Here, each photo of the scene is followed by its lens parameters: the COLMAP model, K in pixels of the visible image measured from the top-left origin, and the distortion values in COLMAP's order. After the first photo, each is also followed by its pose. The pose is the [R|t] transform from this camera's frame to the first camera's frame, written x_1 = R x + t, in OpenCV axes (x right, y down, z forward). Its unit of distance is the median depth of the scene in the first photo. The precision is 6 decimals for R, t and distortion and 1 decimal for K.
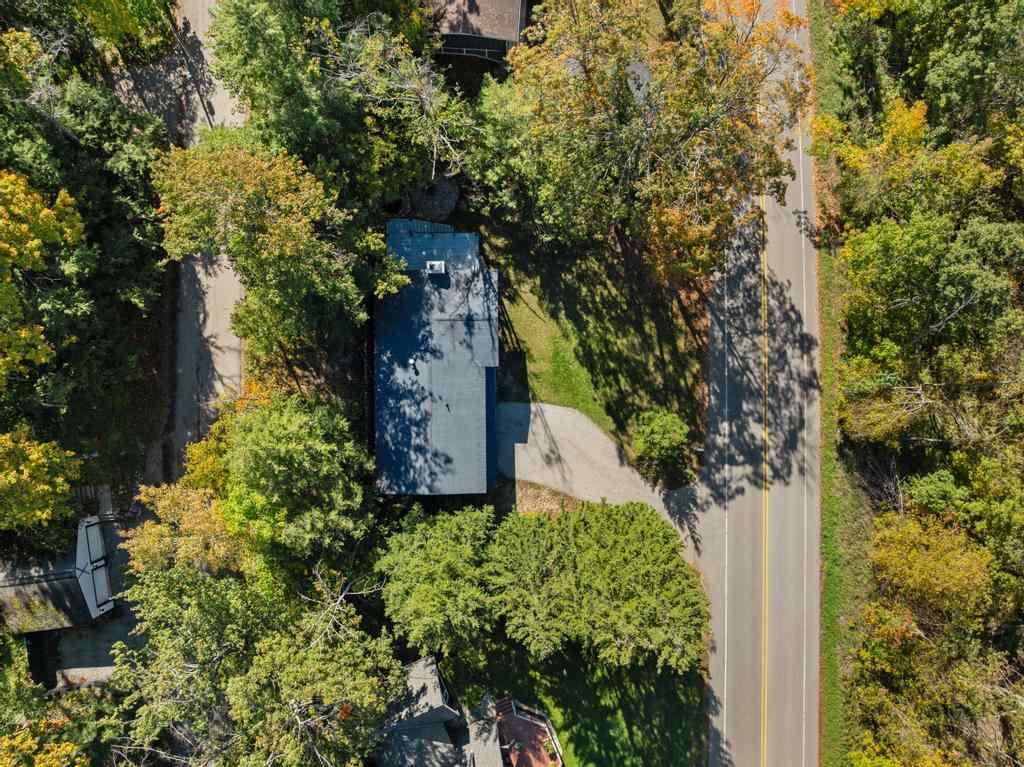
lens RADIAL K [[728.2, 0, 513.6], [0, 728.2, 372.5], [0, 0, 1]] dist [-0.036163, 0.003421]
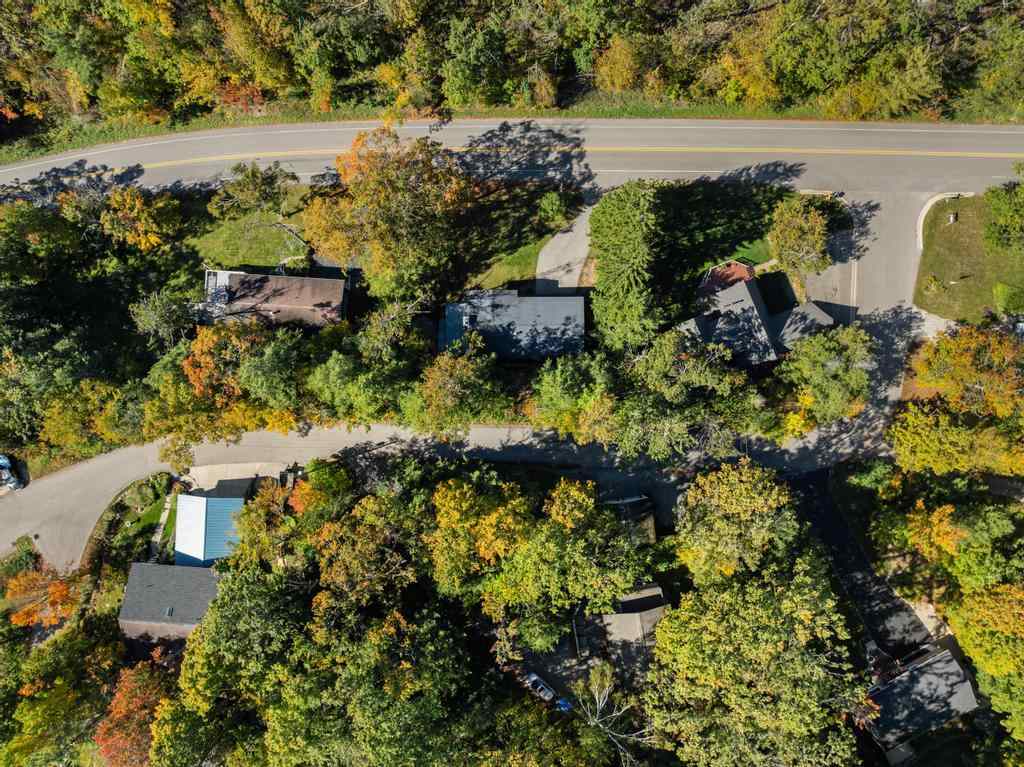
lens RADIAL K [[705.7, 0, 512.0], [0, 705.7, 383.5], [0, 0, 1]] dist [0.002785, -0.000107]
pose [[-0.000582, -0.999995, 0.003241, -0.262197], [0.999923, -0.000542, 0.012369, -0.045305], [-0.012368, 0.003248, 0.999918, -0.828299]]
